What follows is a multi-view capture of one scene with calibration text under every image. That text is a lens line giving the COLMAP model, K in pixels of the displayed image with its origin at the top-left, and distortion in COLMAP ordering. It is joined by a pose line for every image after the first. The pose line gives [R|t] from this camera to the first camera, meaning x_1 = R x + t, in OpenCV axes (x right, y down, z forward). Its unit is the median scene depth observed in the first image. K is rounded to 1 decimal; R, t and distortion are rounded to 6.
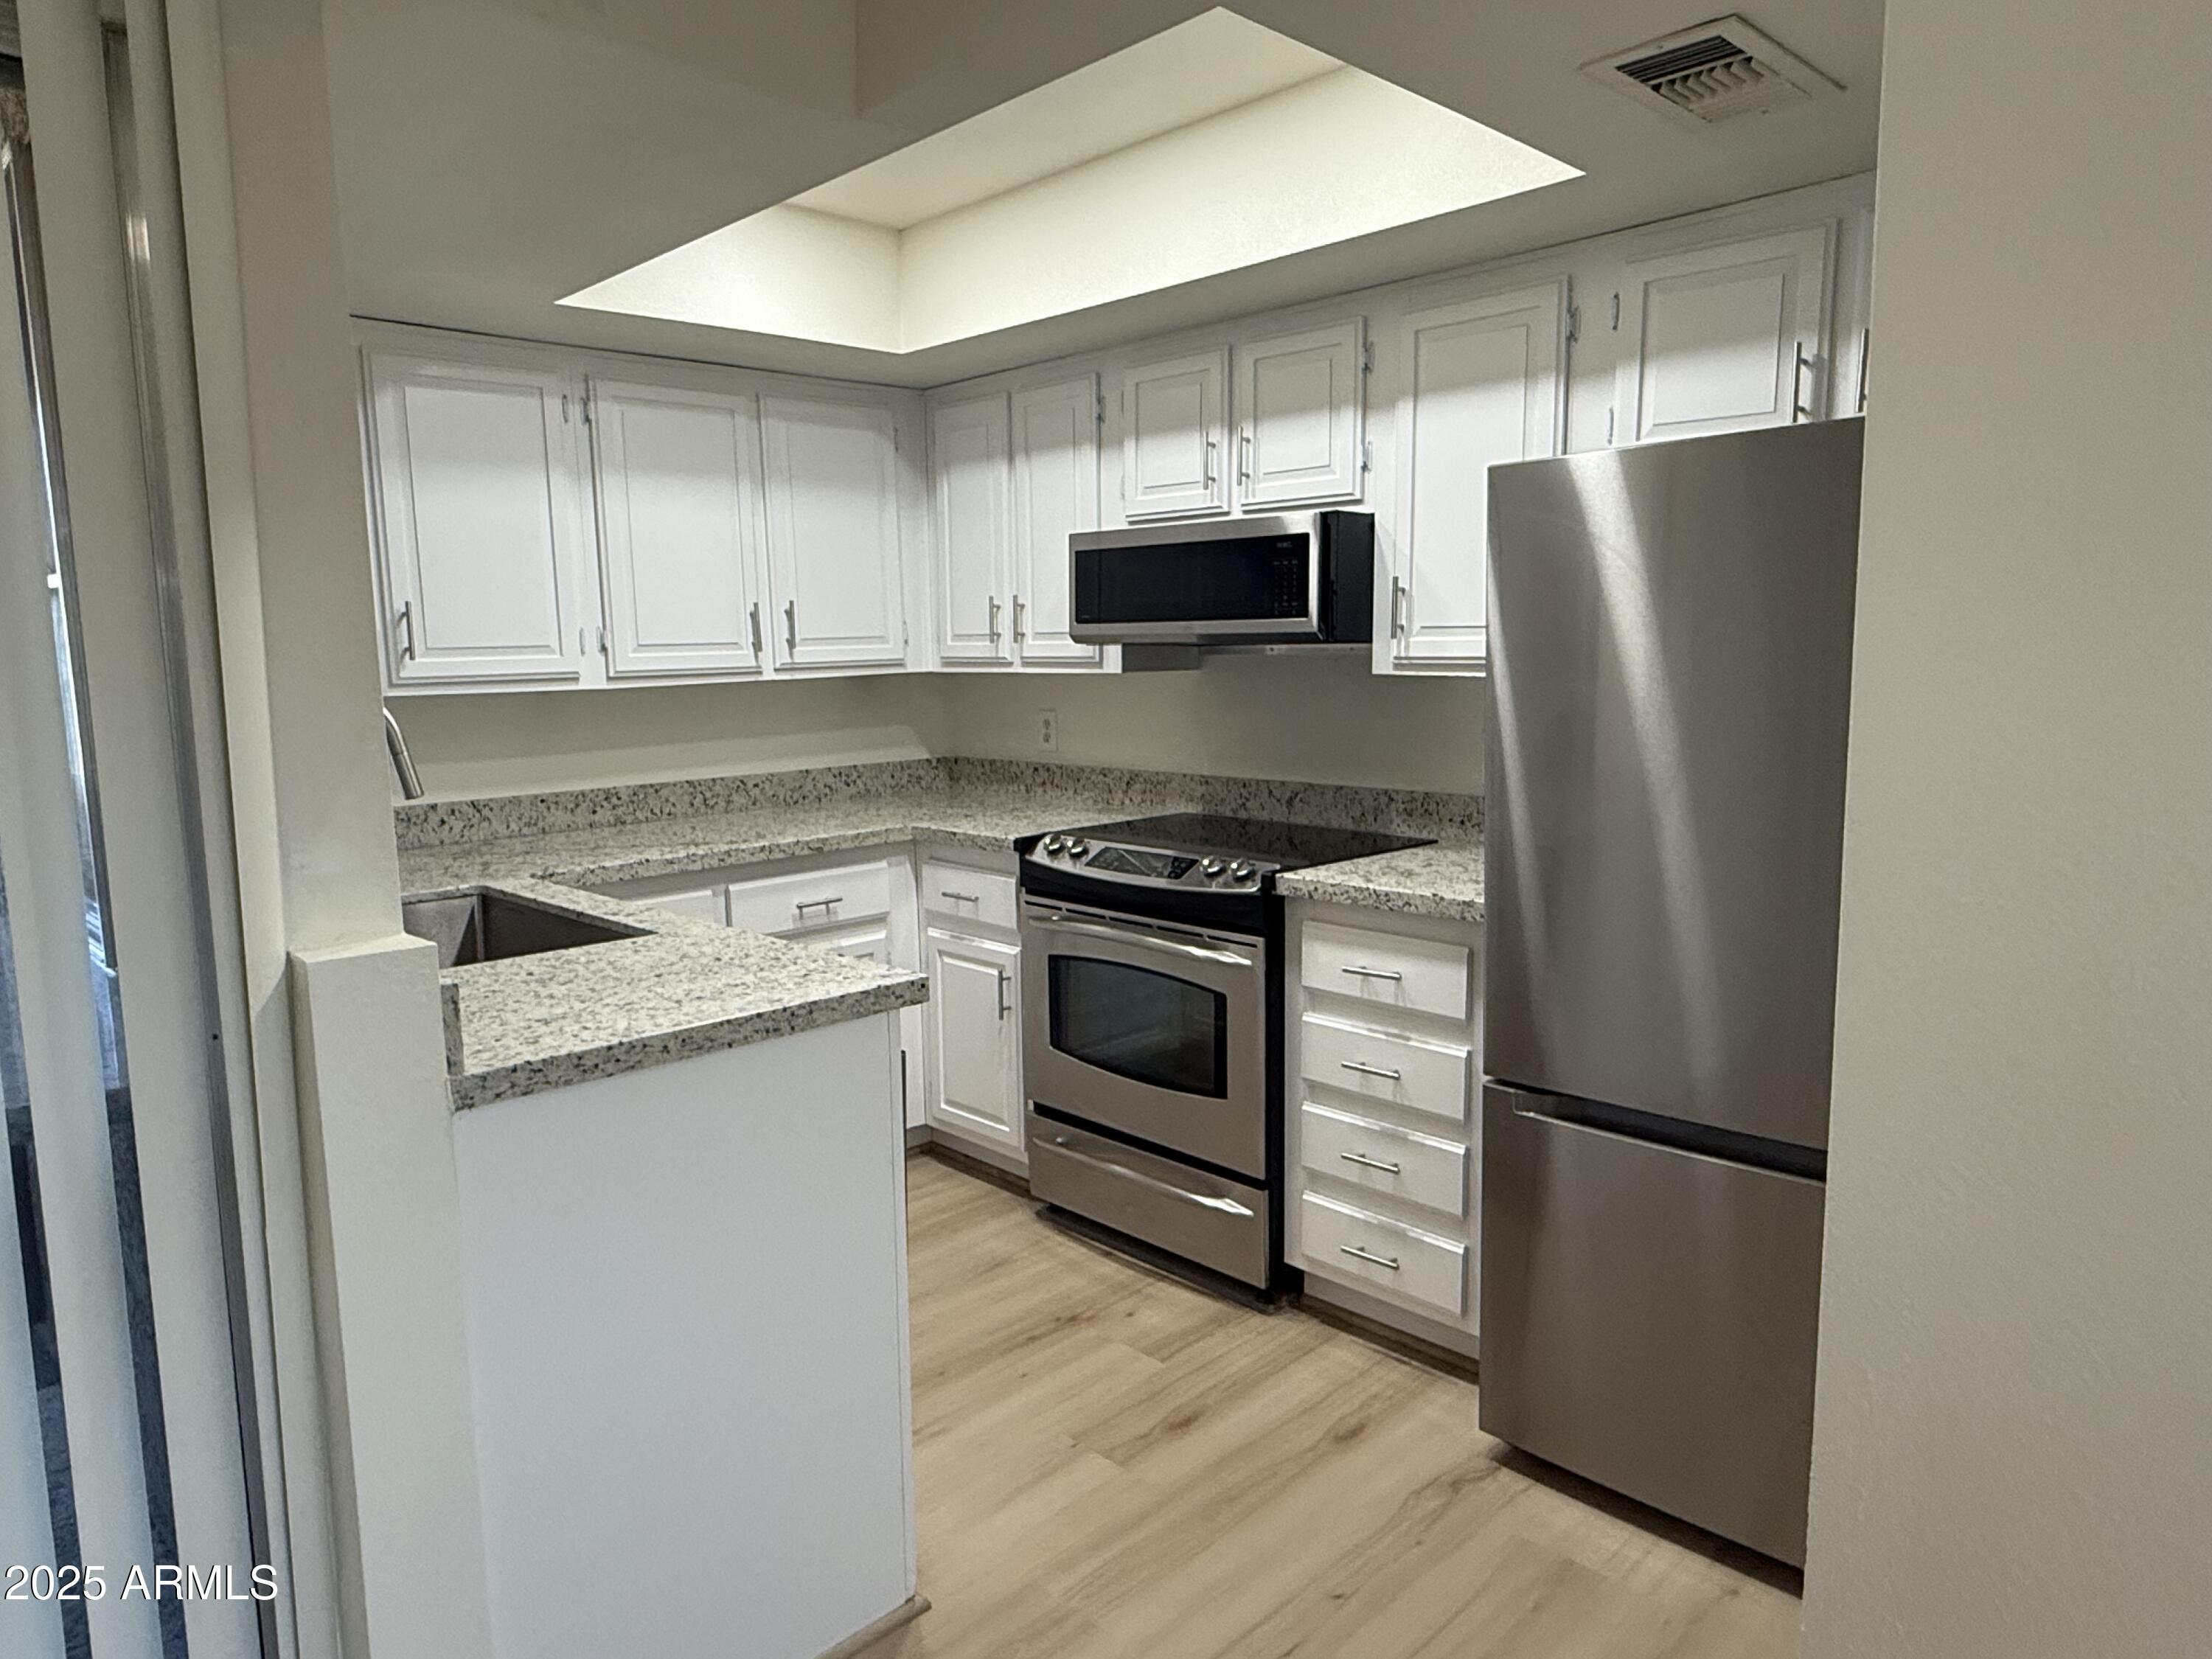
lens RADIAL K [[1419.1, 0, 1105.3], [0, 1419.1, 840.4], [0, 0, 1]] dist [0.001423, -0.000289]
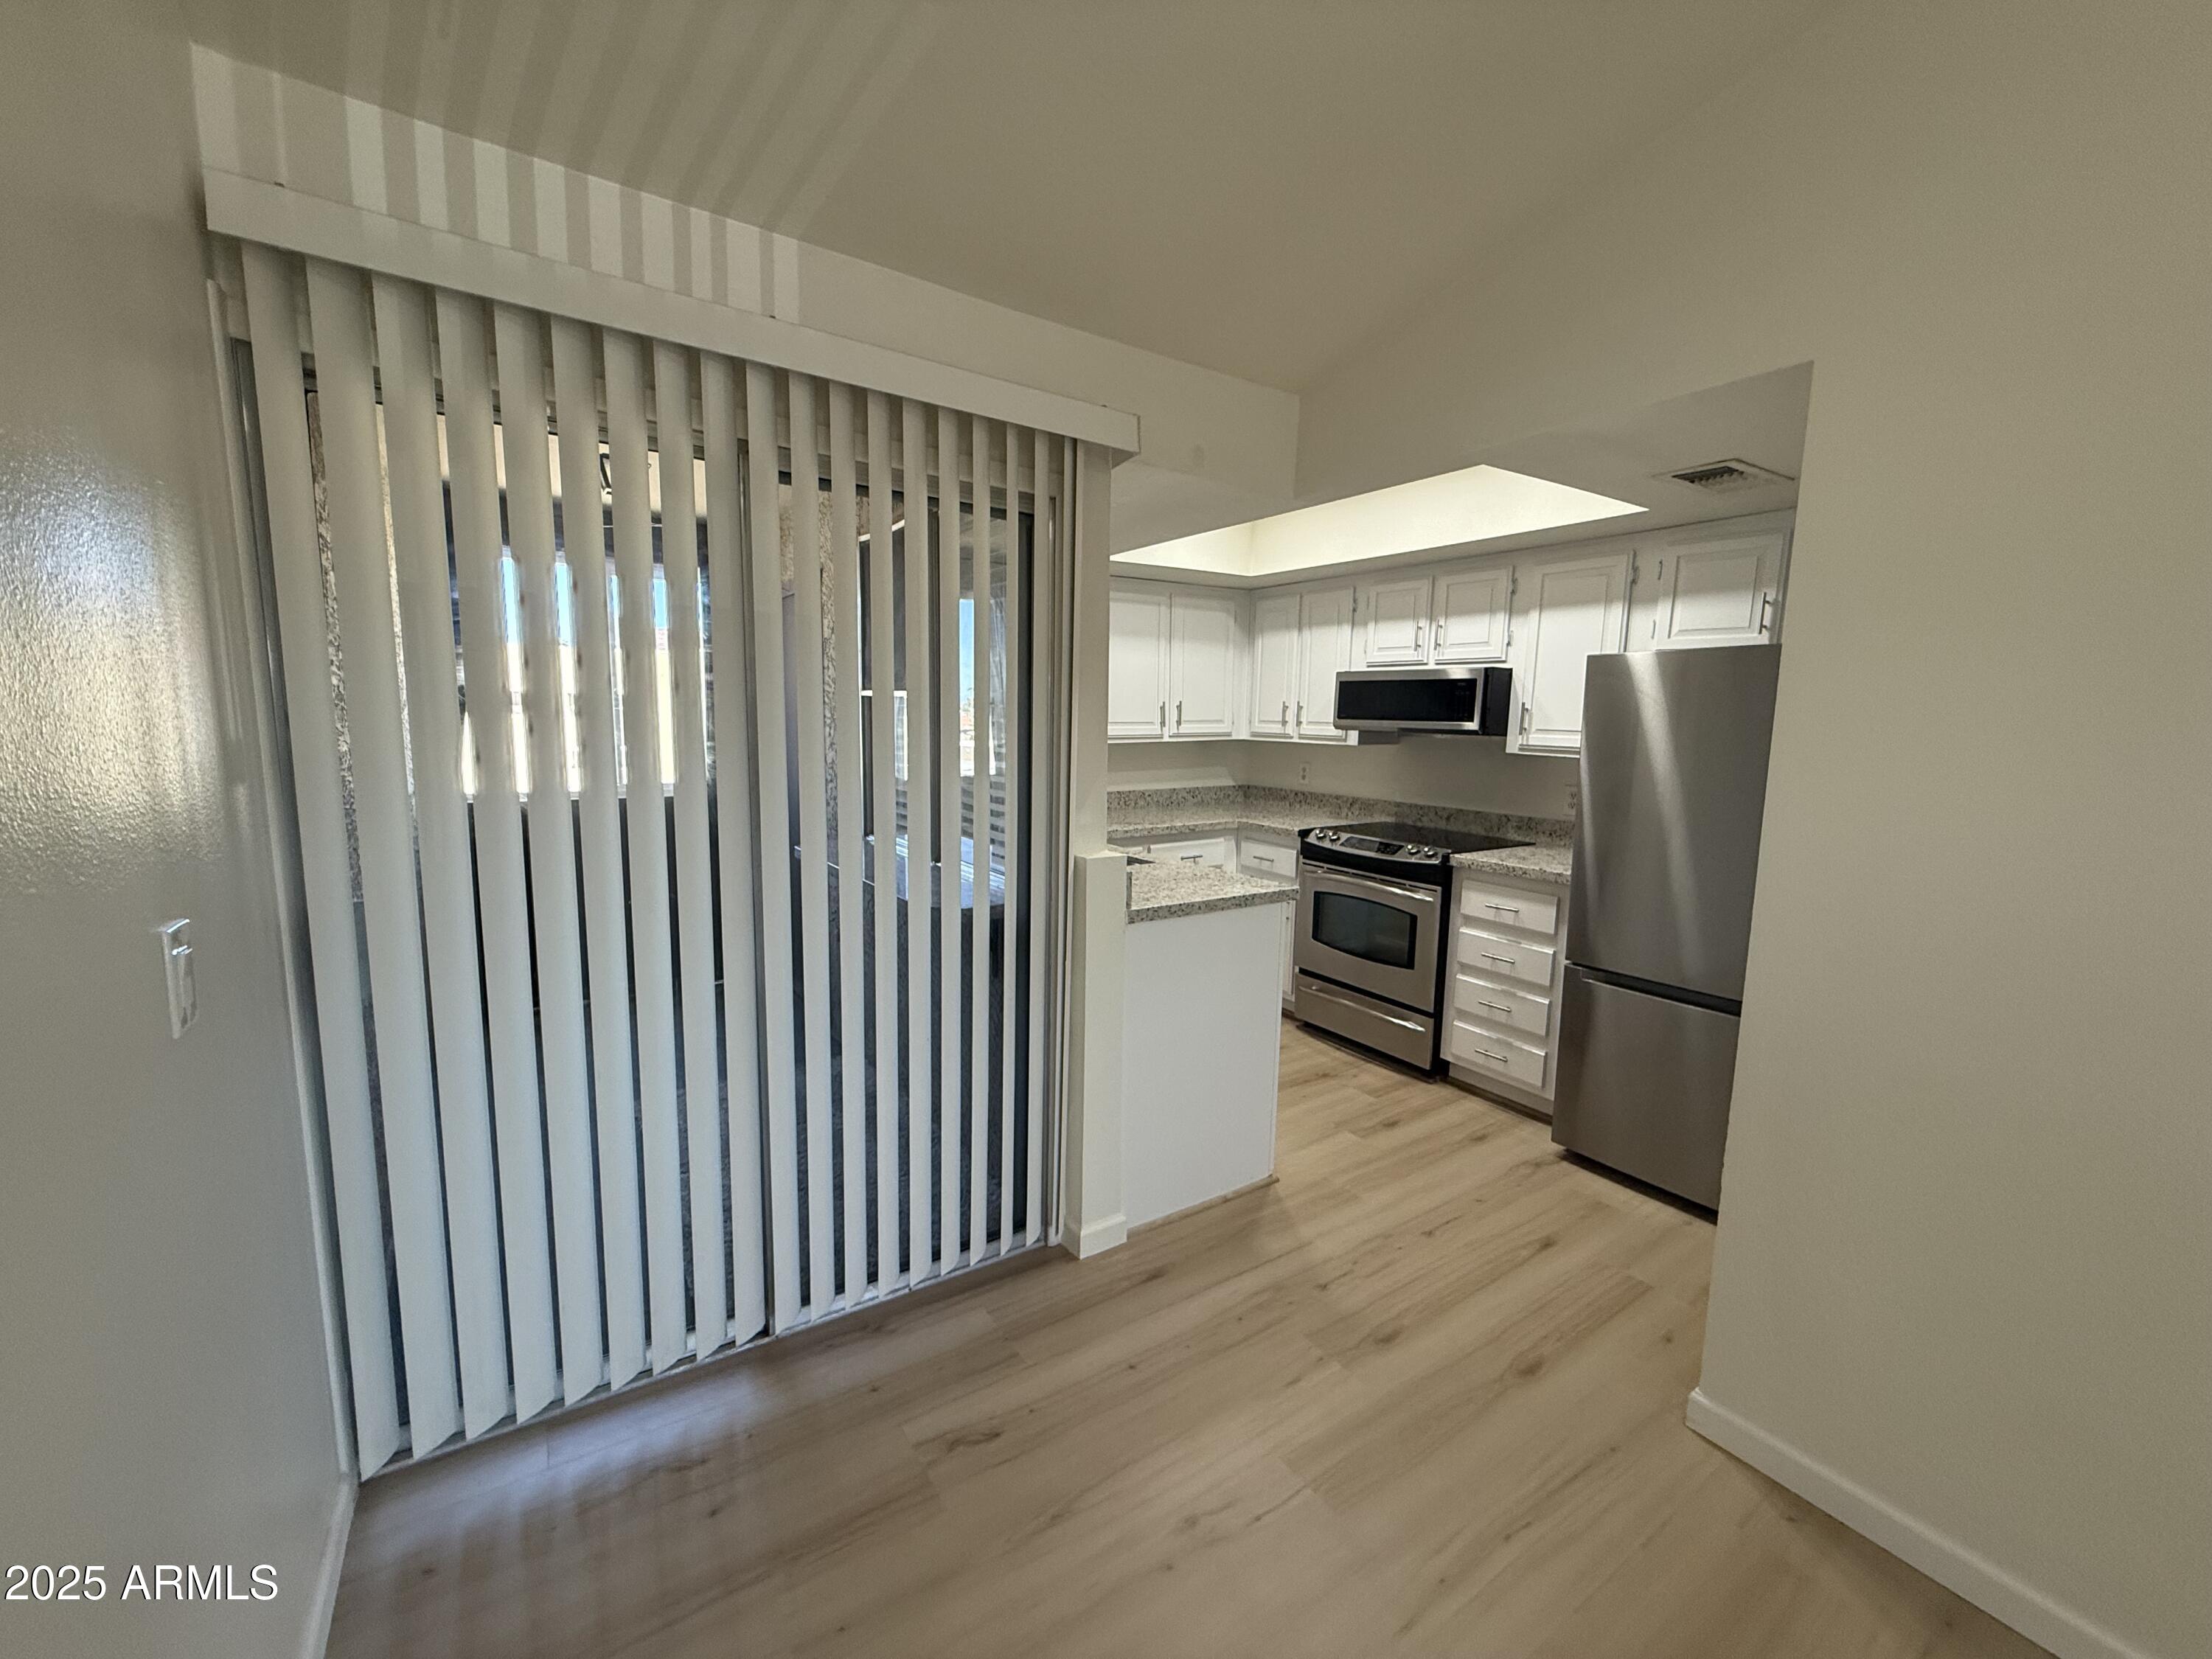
lens RADIAL K [[892.1, 0, 1102.8], [0, 892.1, 834.7], [0, 0, 1]] dist [-0.000671, -0.000141]
pose [[0.981718, 0.056777, -0.181677, -0.118761], [-0.056864, 0.998371, 0.004733, 0.016765], [0.181649, 0.005684, 0.983347, -0.269442]]
